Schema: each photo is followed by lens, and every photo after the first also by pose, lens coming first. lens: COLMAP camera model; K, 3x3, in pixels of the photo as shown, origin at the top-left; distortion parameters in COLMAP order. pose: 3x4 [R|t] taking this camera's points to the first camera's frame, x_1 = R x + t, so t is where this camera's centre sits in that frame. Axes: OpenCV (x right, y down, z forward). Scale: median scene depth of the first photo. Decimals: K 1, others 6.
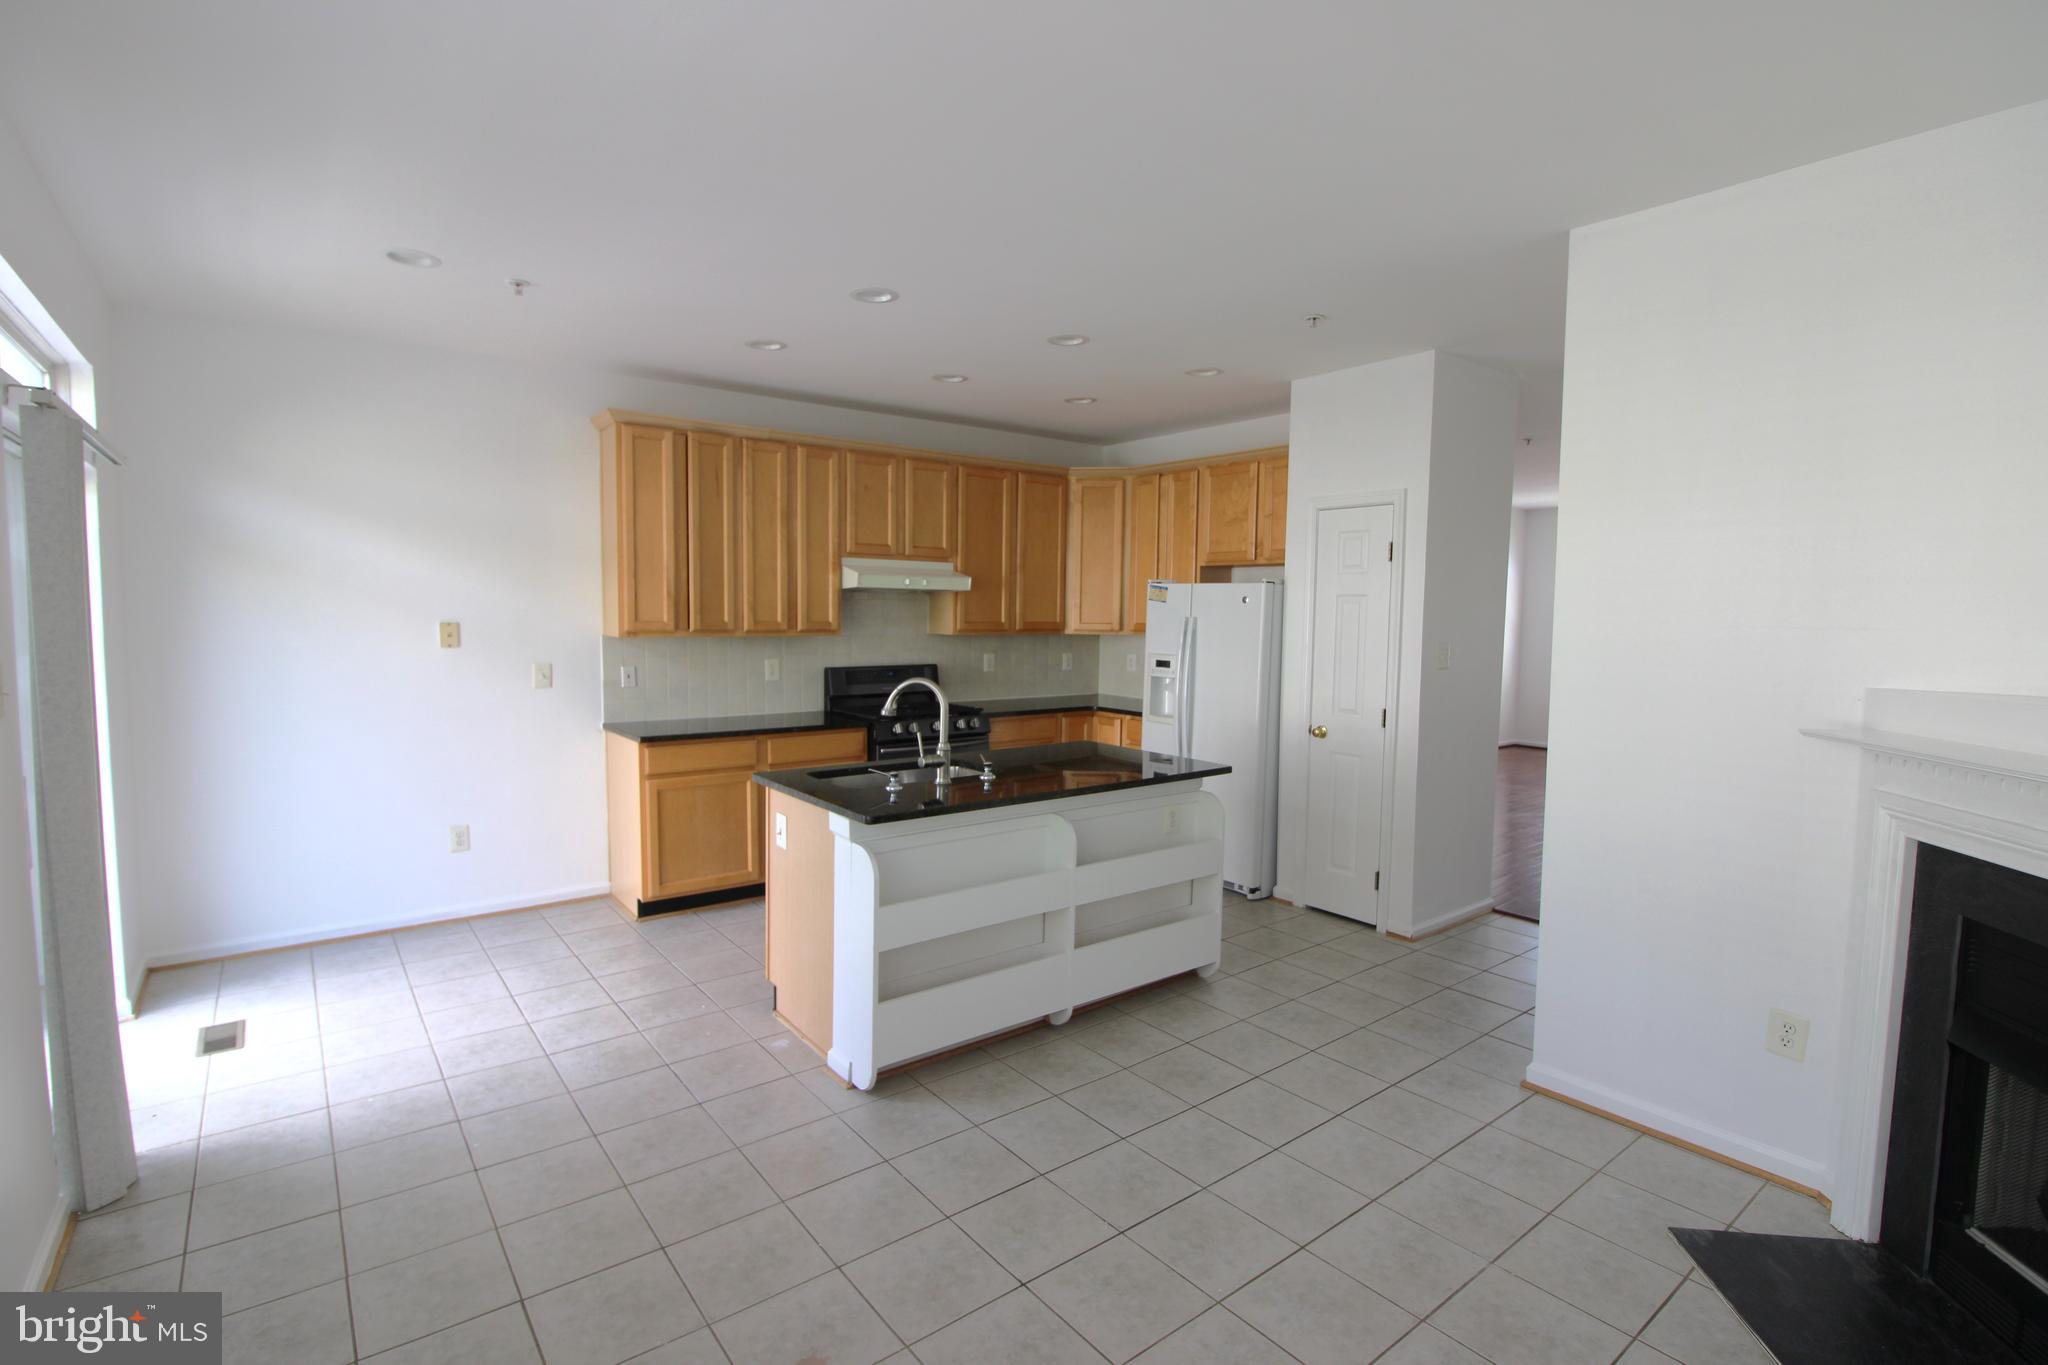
lens RADIAL K [[951.8, 0, 1005.1], [0, 951.8, 684.7], [0, 0, 1]] dist [0.000422, -0.000697]
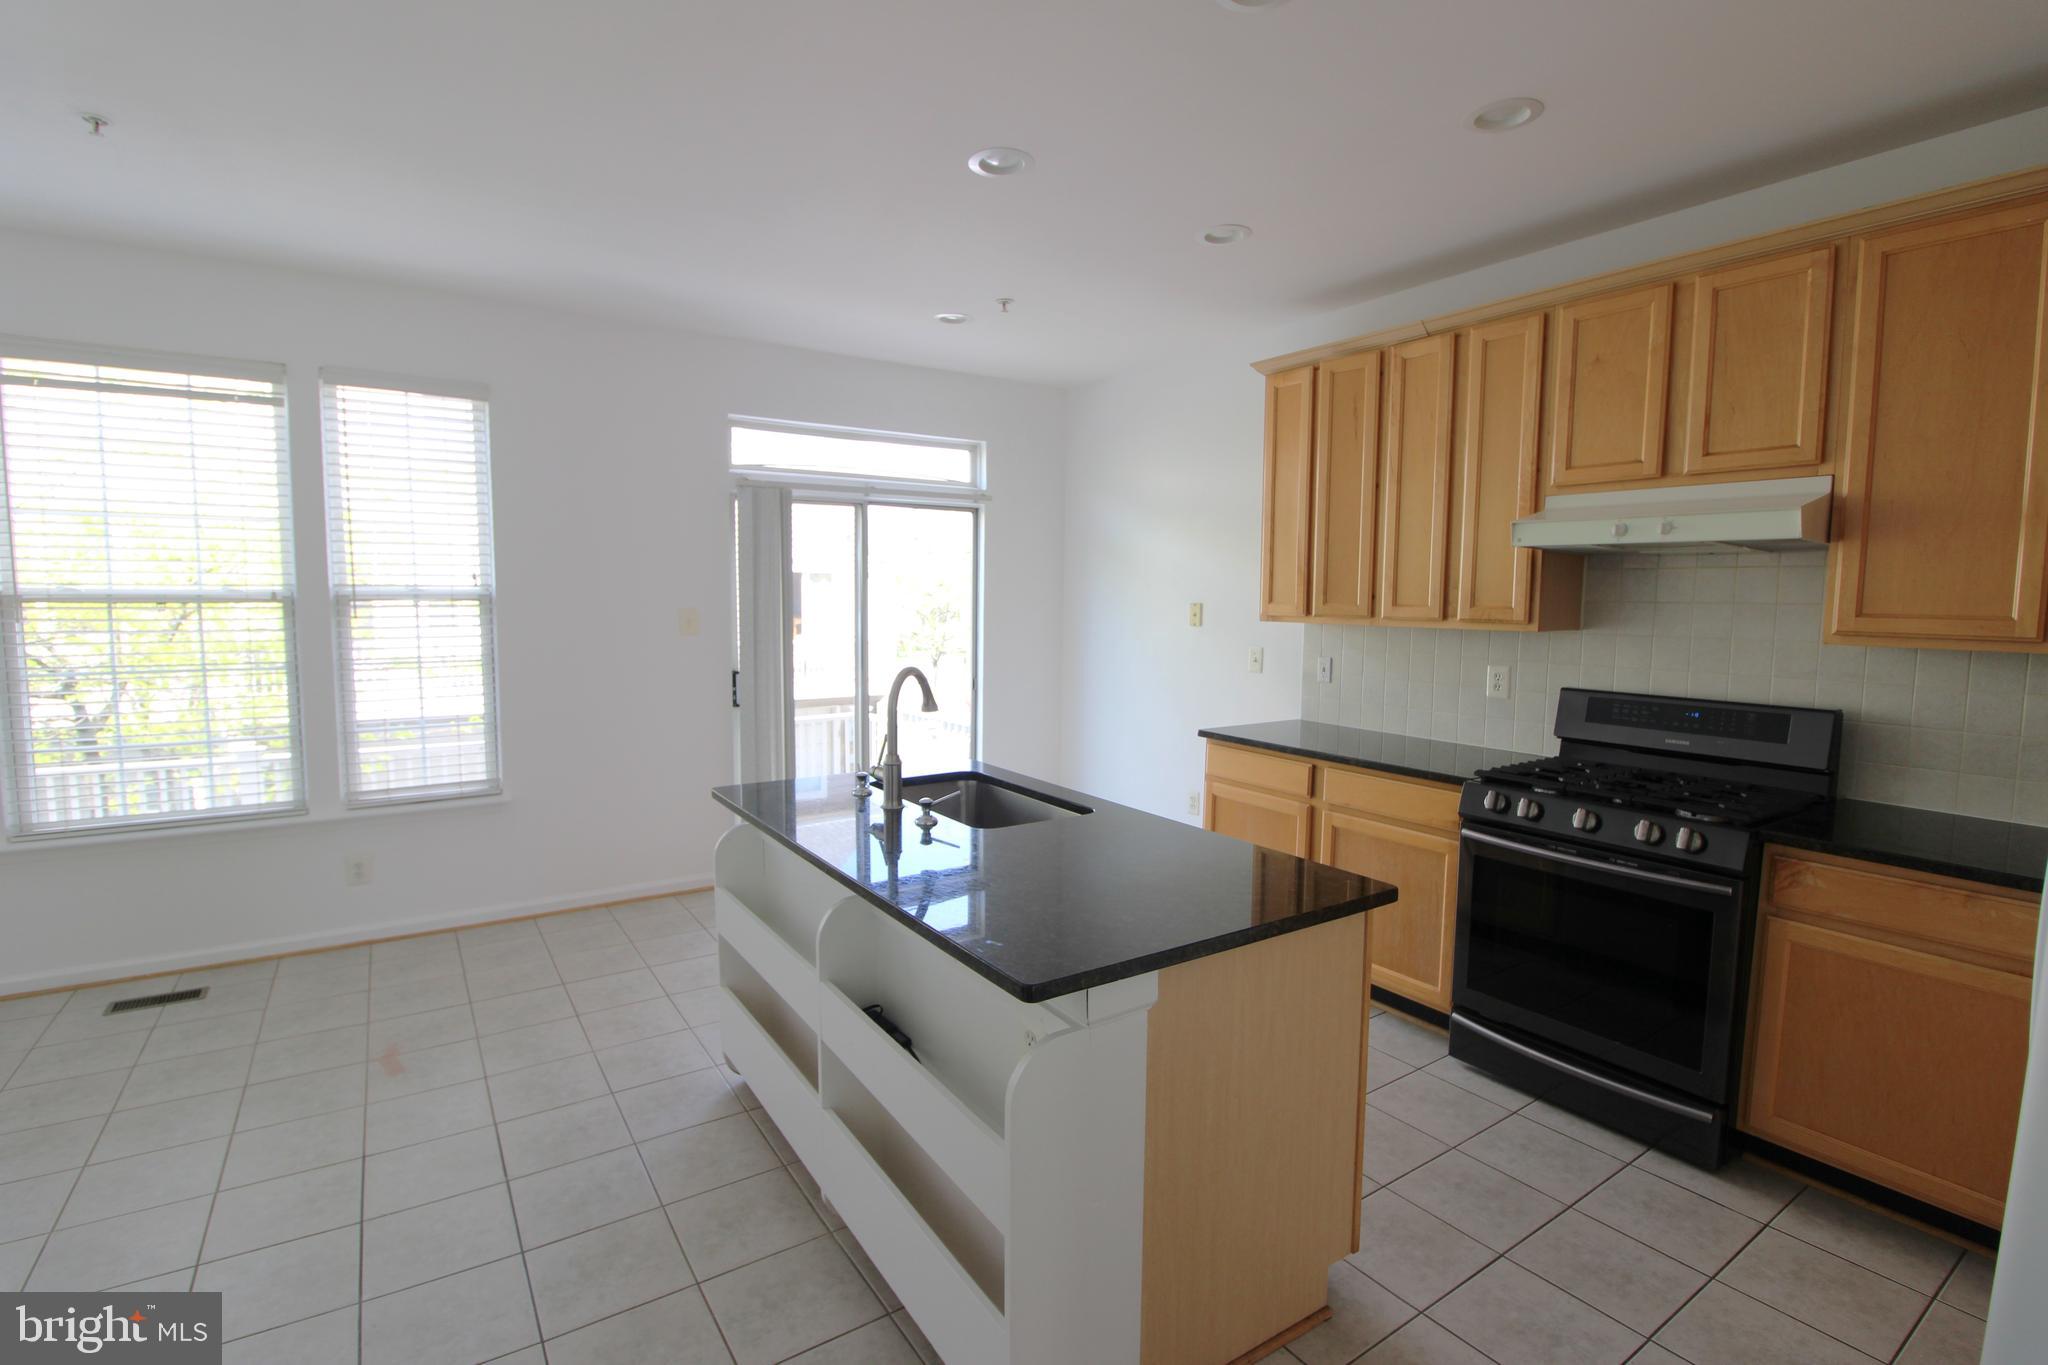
lens RADIAL K [[951.8, 0, 1020.0], [0, 951.8, 675.0], [0, 0, 1]] dist [0.000422, -0.000697]
pose [[-0.064187, 0.071164, -0.995397, 0.429705], [-0.089724, 0.993003, 0.076779, -0.041343], [0.993896, 0.094239, -0.057353, 0.724919]]
